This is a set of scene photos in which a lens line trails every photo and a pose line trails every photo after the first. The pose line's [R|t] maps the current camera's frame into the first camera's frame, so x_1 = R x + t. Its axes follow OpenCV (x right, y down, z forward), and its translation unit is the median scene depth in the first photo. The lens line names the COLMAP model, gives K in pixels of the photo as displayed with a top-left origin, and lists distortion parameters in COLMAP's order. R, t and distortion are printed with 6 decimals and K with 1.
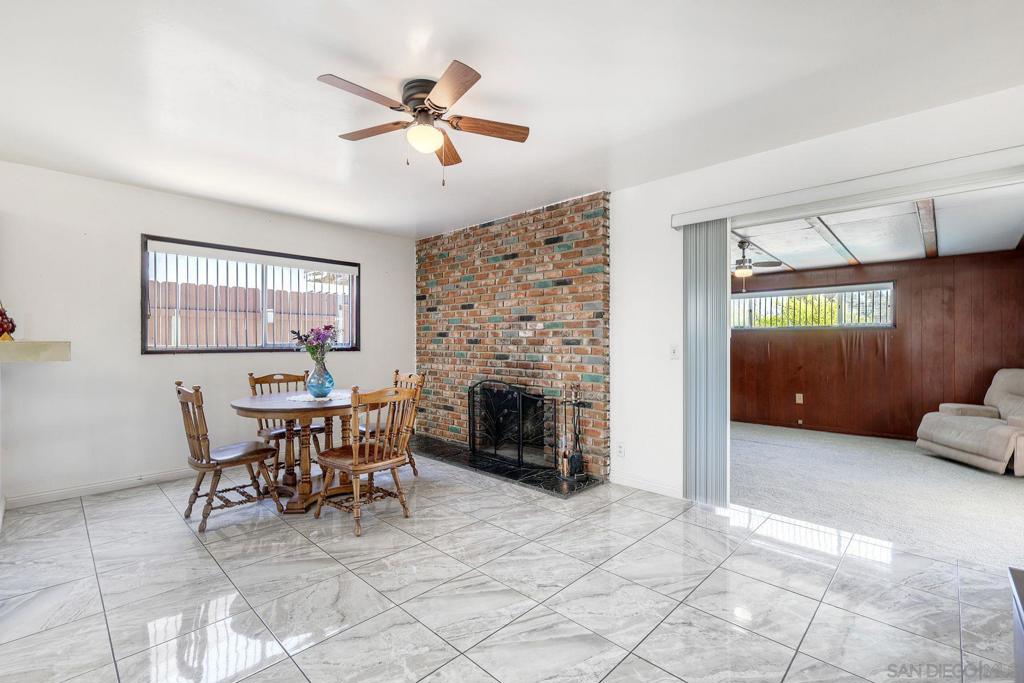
lens RADIAL K [[455.8, 0, 512.2], [0, 455.8, 343.4], [0, 0, 1]] dist [0.003706, 0.000133]
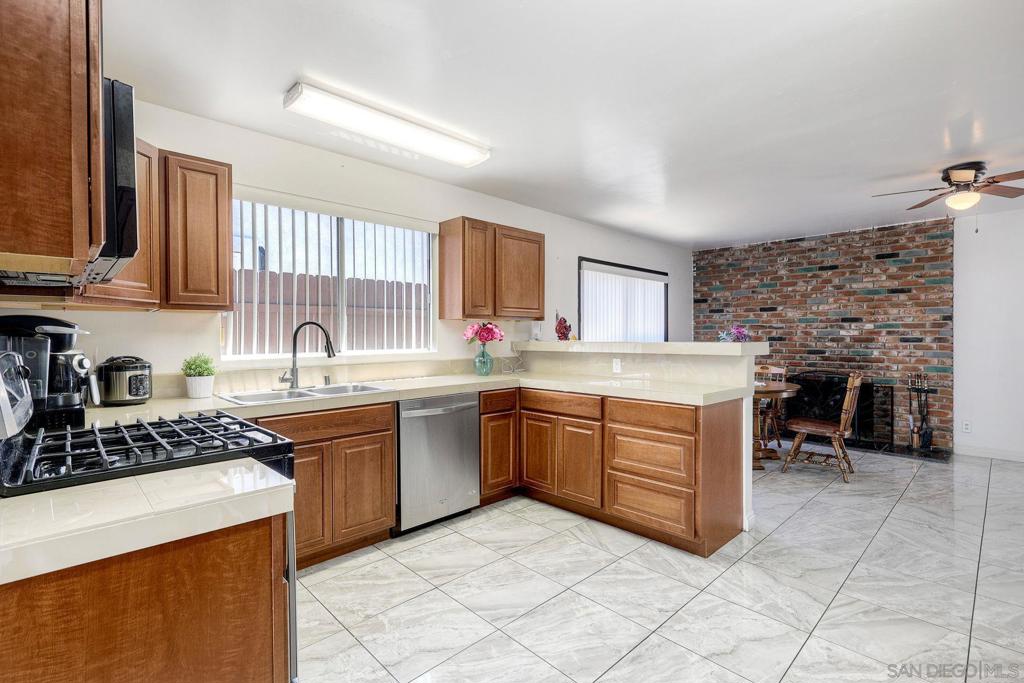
lens RADIAL K [[474.2, 0, 513.4], [0, 474.2, 341.6], [0, 0, 1]] dist [0.001360, -0.000192]
pose [[0.998789, -0.001407, -0.049181, -0.817165], [0.001816, 0.999964, 0.008269, -0.009857], [0.049168, -0.008348, 0.998756, -0.302162]]
